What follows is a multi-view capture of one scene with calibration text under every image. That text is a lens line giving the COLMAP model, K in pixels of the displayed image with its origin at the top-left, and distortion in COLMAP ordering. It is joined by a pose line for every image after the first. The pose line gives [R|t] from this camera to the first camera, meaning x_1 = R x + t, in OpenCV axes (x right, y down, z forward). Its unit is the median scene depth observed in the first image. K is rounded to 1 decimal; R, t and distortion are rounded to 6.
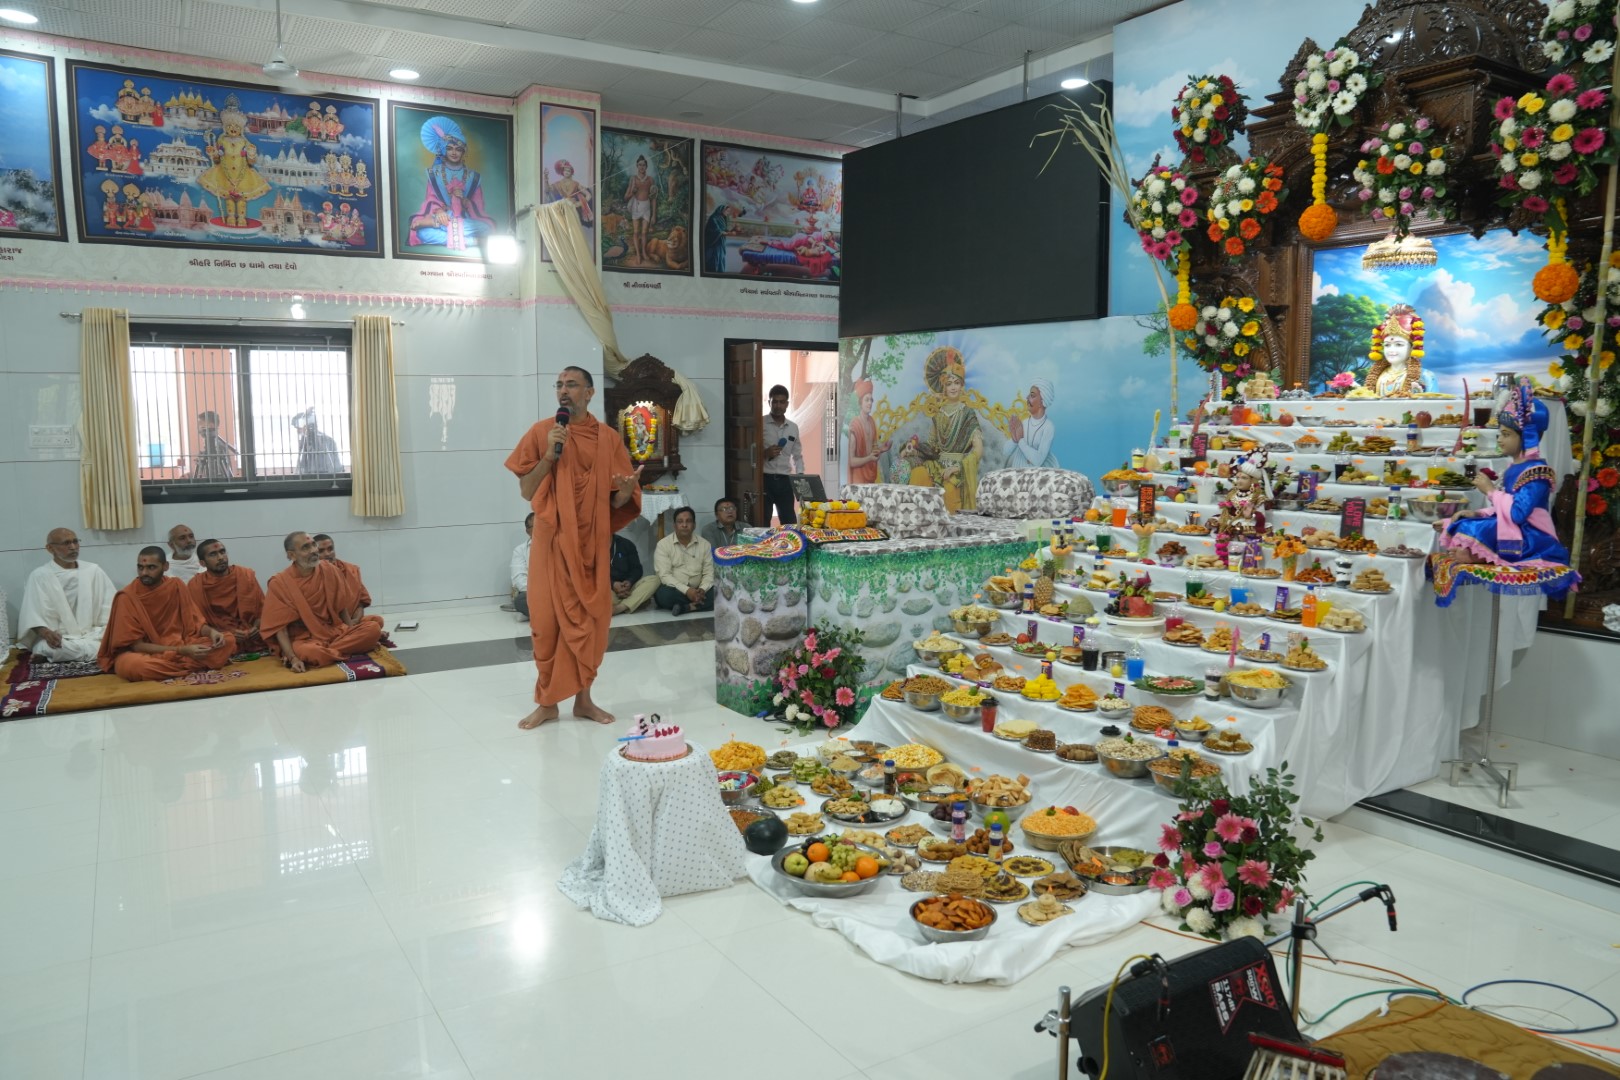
lens RADIAL K [[1119.9, 0, 805.6], [0, 1119.9, 542.0], [0, 0, 1]] dist [-0.127310, 0.095160]
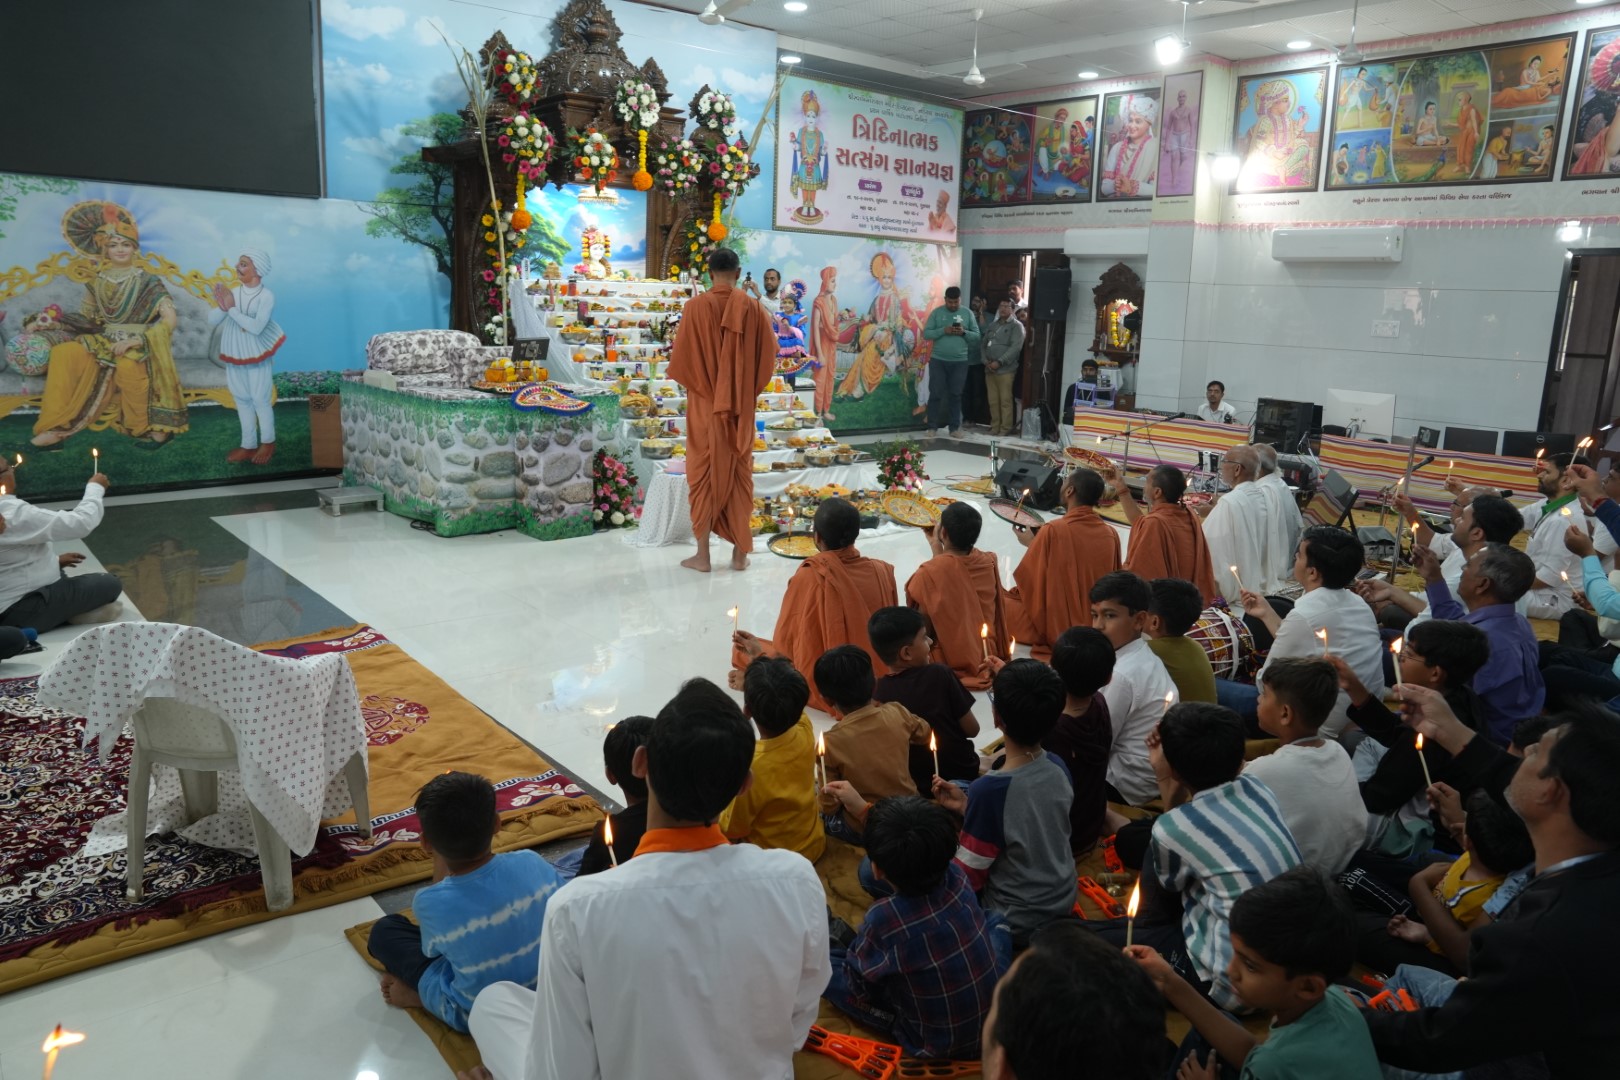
lens RADIAL K [[1119.9, 0, 807.1], [0, 1119.9, 548.4], [0, 0, 1]] dist [-0.127310, 0.095160]
pose [[-0.142803, -0.216226, 0.965844, -1.297021], [0.080187, 0.970109, 0.229037, -0.094297], [-0.986498, 0.110155, -0.121196, 0.924178]]
